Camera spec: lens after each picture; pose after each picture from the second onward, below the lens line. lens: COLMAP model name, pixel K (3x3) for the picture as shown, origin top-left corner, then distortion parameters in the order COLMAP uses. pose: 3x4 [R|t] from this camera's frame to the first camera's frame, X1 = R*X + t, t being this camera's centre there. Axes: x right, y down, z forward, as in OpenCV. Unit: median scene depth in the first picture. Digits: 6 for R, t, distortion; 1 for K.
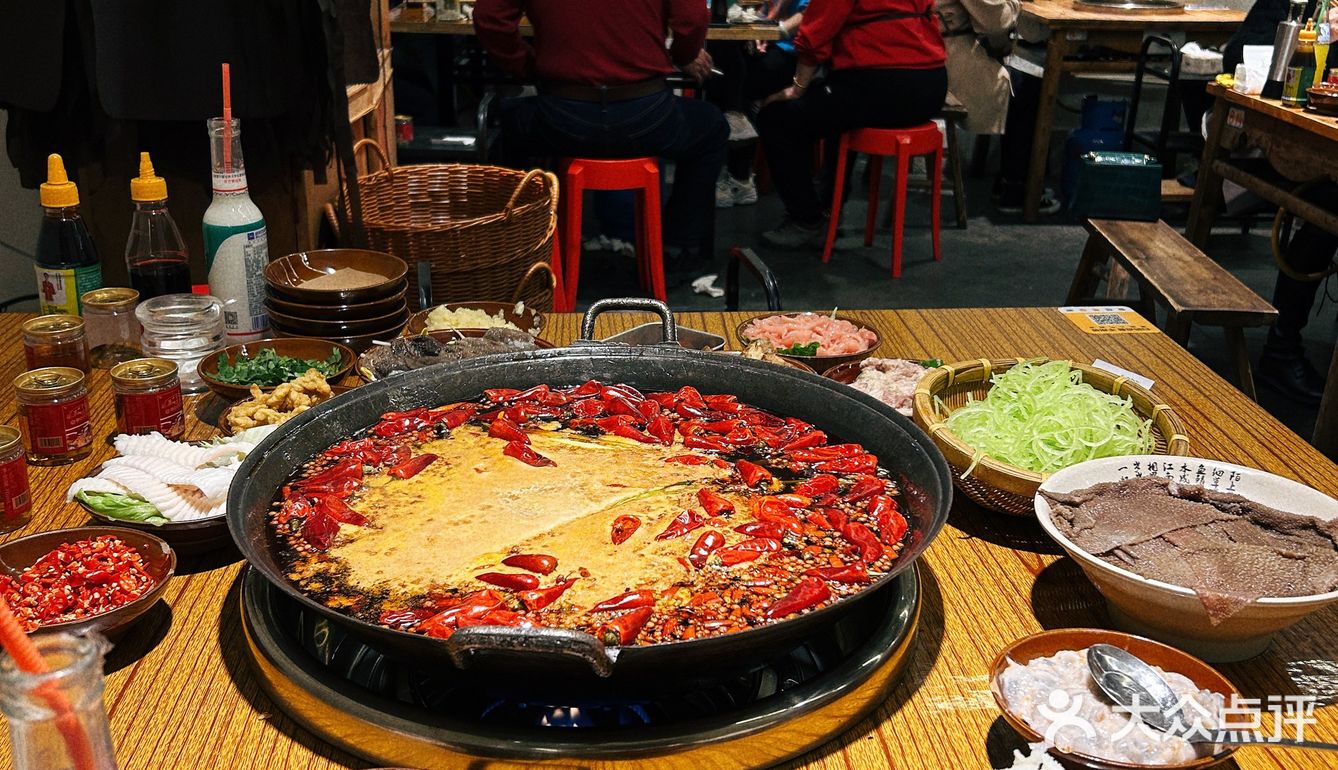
lens RADIAL K [[1382.1, 0, 669.0], [0, 1382.1, 385.0], [0, 0, 1]] dist [0.025829, -0.023956]
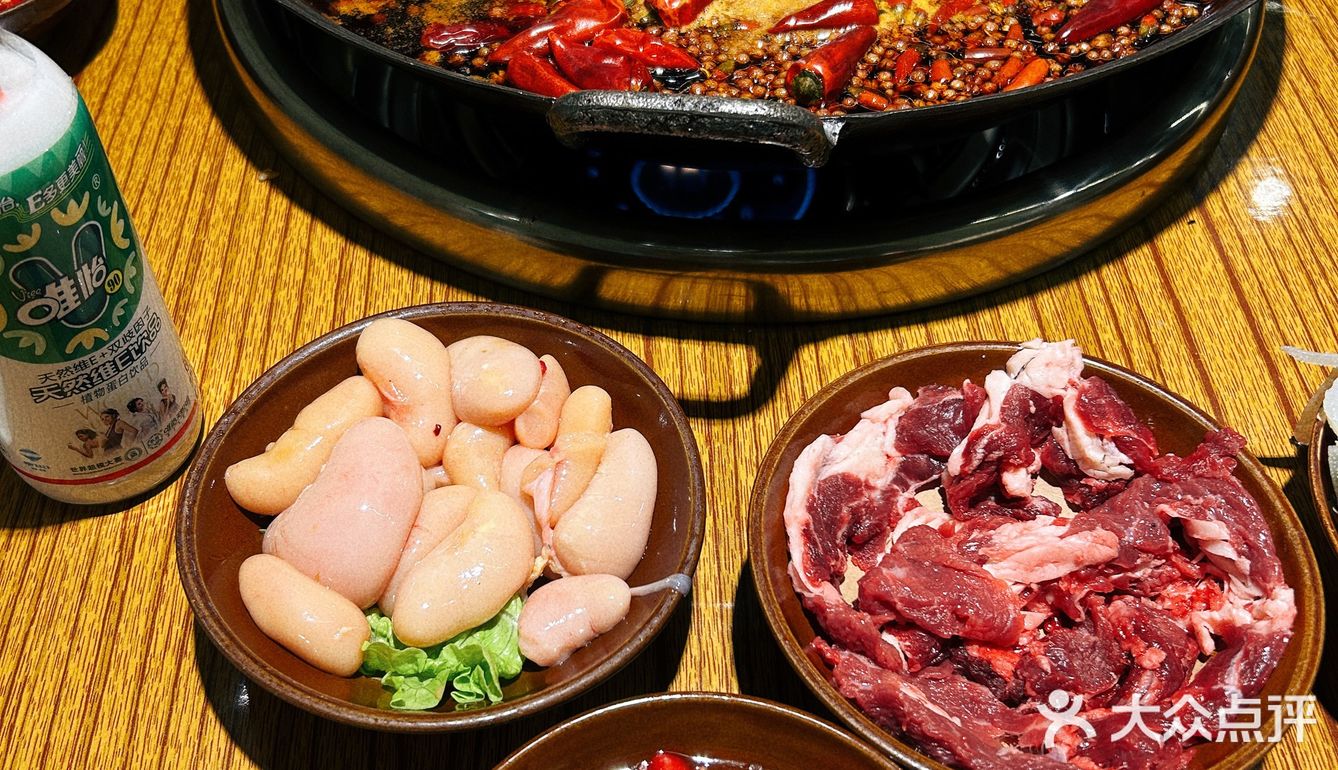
lens RADIAL K [[1382.1, 0, 669.0], [0, 1382.1, 385.0], [0, 0, 1]] dist [0.025829, -0.023956]
pose [[0.999511, 0.011312, -0.029141, -0.080464], [0.004094, 0.876830, 0.480784, 0.007375], [0.030991, -0.480668, 0.876355, 0.385811]]
